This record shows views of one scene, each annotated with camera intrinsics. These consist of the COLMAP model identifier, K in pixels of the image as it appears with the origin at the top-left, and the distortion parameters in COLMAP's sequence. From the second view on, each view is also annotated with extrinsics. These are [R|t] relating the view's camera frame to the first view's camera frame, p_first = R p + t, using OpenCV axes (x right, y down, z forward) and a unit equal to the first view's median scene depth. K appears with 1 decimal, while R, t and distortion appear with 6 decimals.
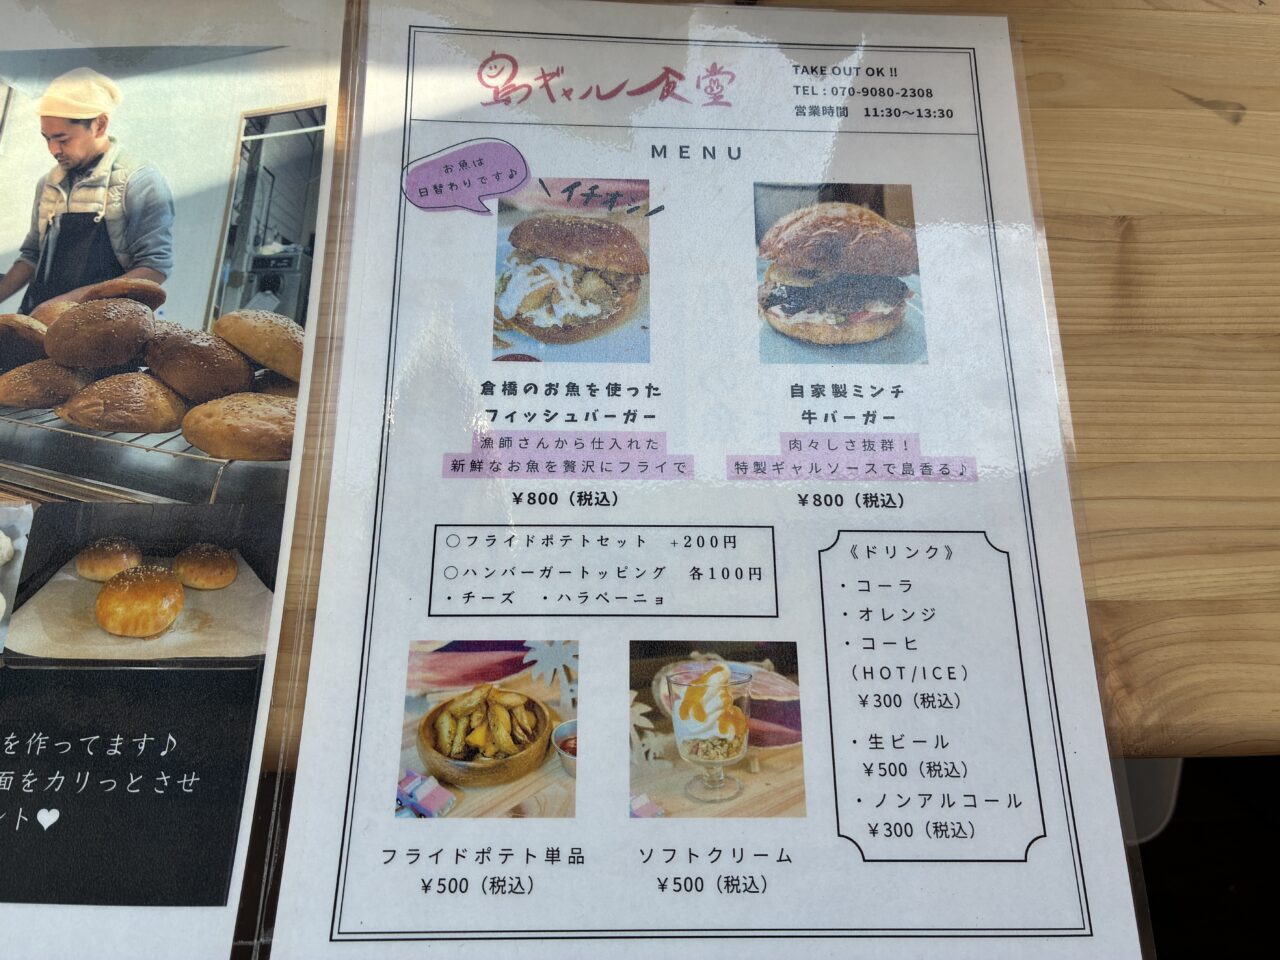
lens RADIAL K [[968.2, 0, 641.7], [0, 968.2, 481.3], [0, 0, 1]] dist [0.037302, -0.051454]
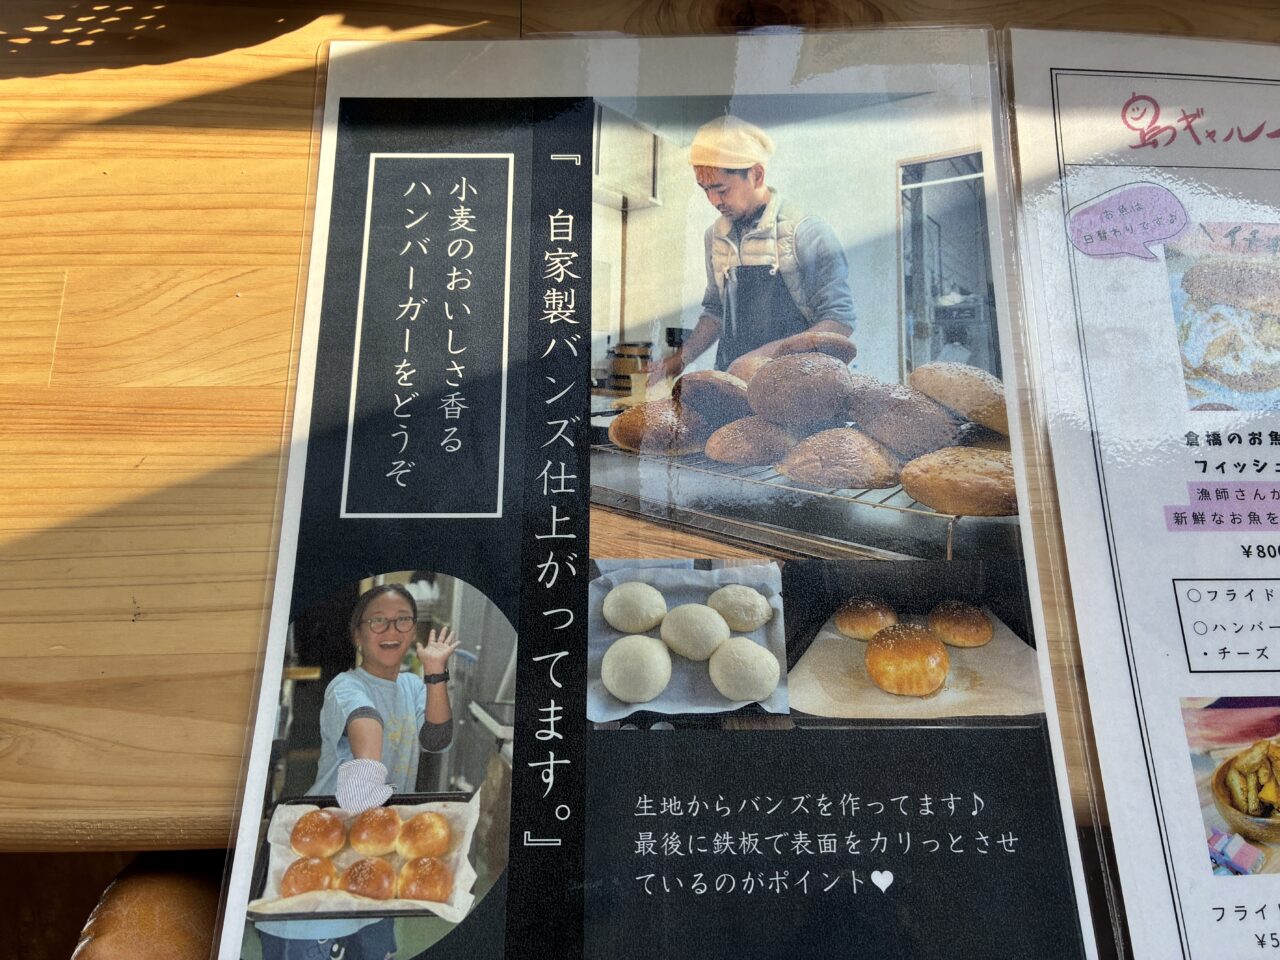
lens RADIAL K [[968.2, 0, 640.6], [0, 968.2, 481.7], [0, 0, 1]] dist [0.037302, -0.051454]
pose [[0.999953, -0.009671, -0.001169, -0.725335], [0.009696, 0.999669, 0.023820, -0.081339], [0.000938, -0.023830, 0.999716, -0.004851]]
